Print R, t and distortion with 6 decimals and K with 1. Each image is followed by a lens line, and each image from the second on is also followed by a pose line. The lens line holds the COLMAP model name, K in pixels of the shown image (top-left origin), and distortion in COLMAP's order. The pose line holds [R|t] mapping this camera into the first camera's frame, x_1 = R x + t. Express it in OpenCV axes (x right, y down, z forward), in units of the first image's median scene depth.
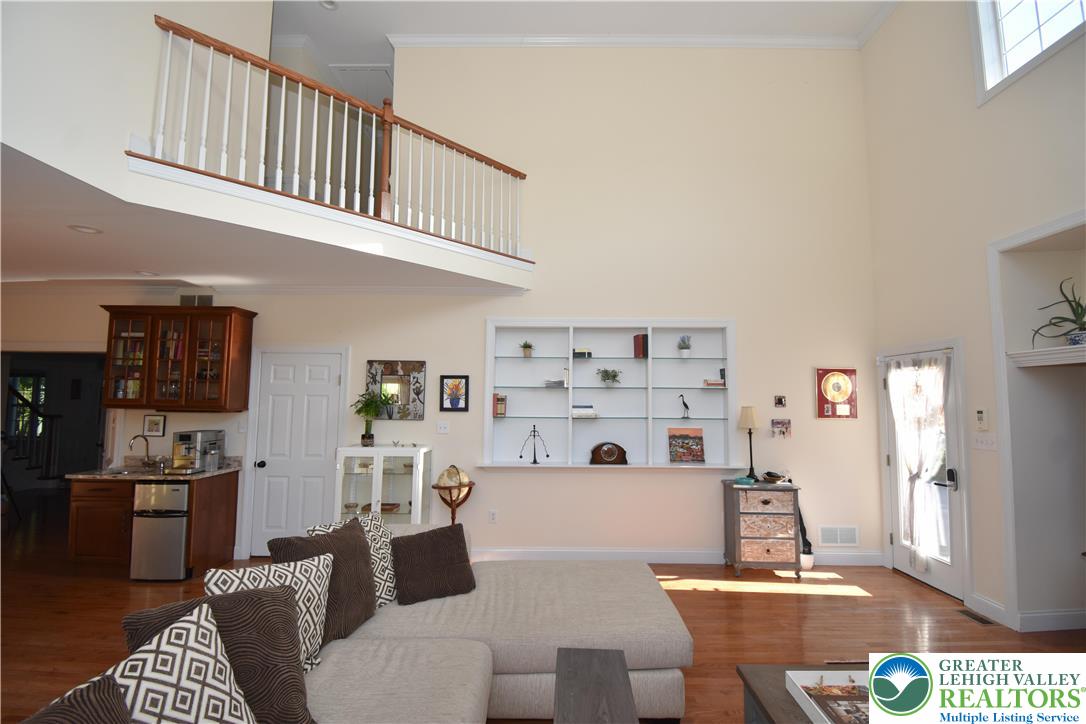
lens RADIAL K [[483.0, 0, 543.0], [0, 483.0, 362.0], [0, 0, 1]] dist [0.022859, -0.029044]
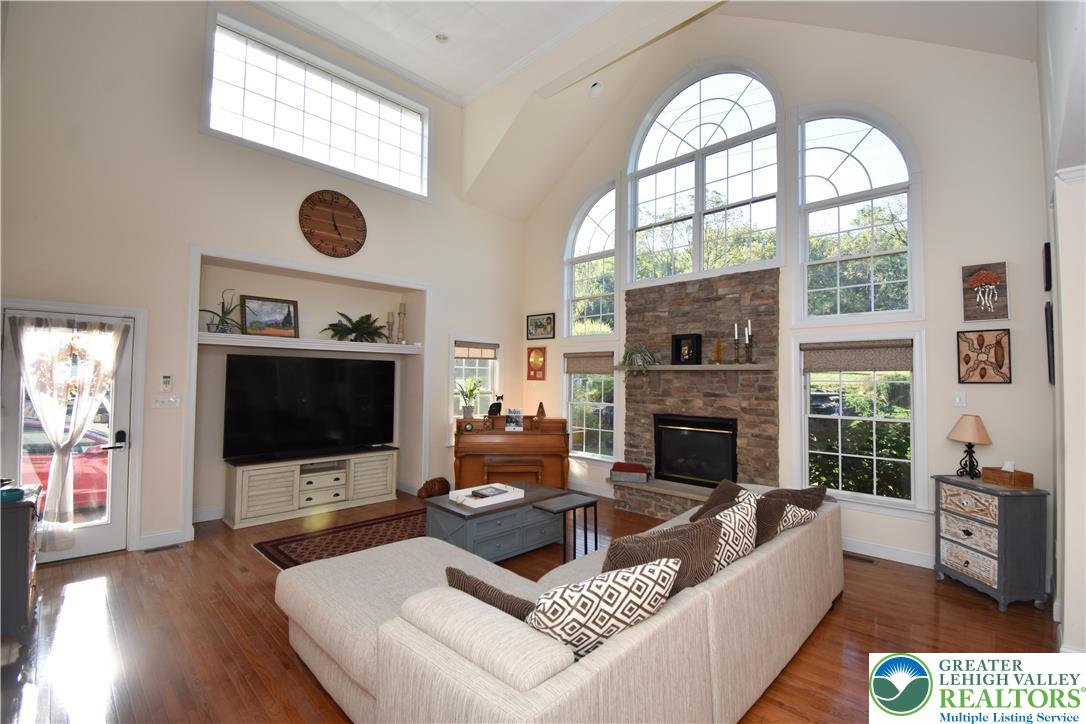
lens RADIAL K [[483.0, 0, 543.0], [0, 483.0, 362.0], [0, 0, 1]] dist [0.022859, -0.029044]
pose [[-0.731926, 0.011477, 0.681287, -0.527754], [-0.068867, 0.993492, -0.090722, 0.097803], [-0.677895, -0.113321, -0.726373, 1.097362]]
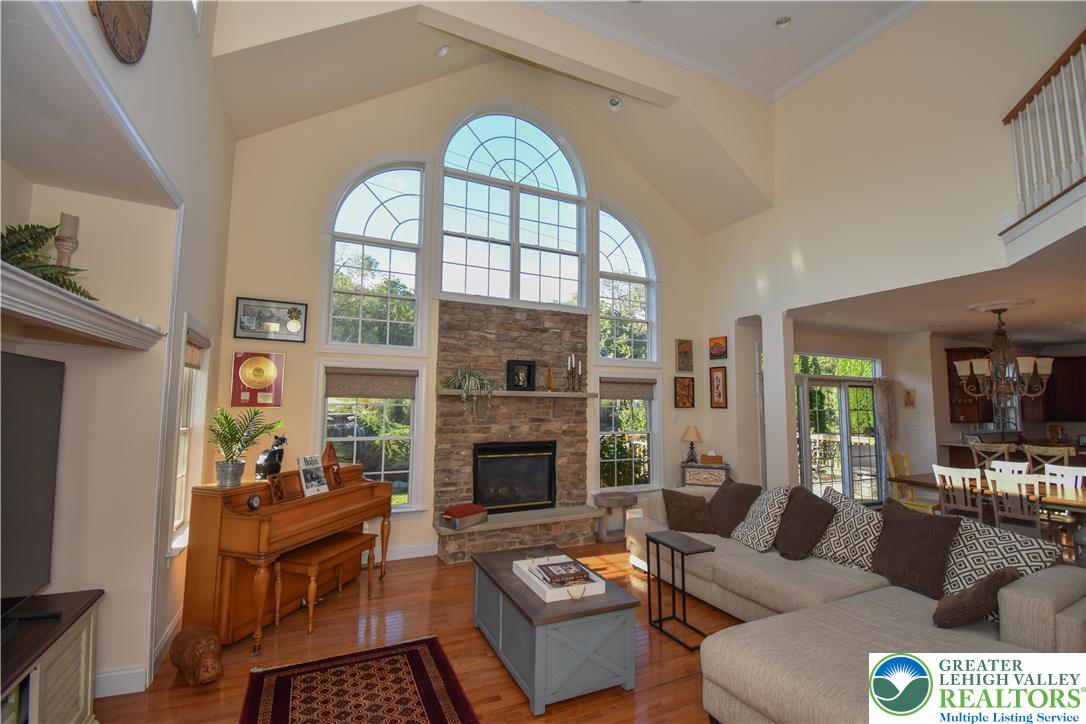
lens RADIAL K [[470.4, 0, 543.1], [0, 470.4, 367.4], [0, 0, 1]] dist [0.026709, 0.000065]
pose [[-0.886533, -0.049242, -0.460037, -0.141076], [0.025893, 0.987481, -0.155598, 0.097510], [0.461939, -0.149855, -0.874160, 1.075899]]
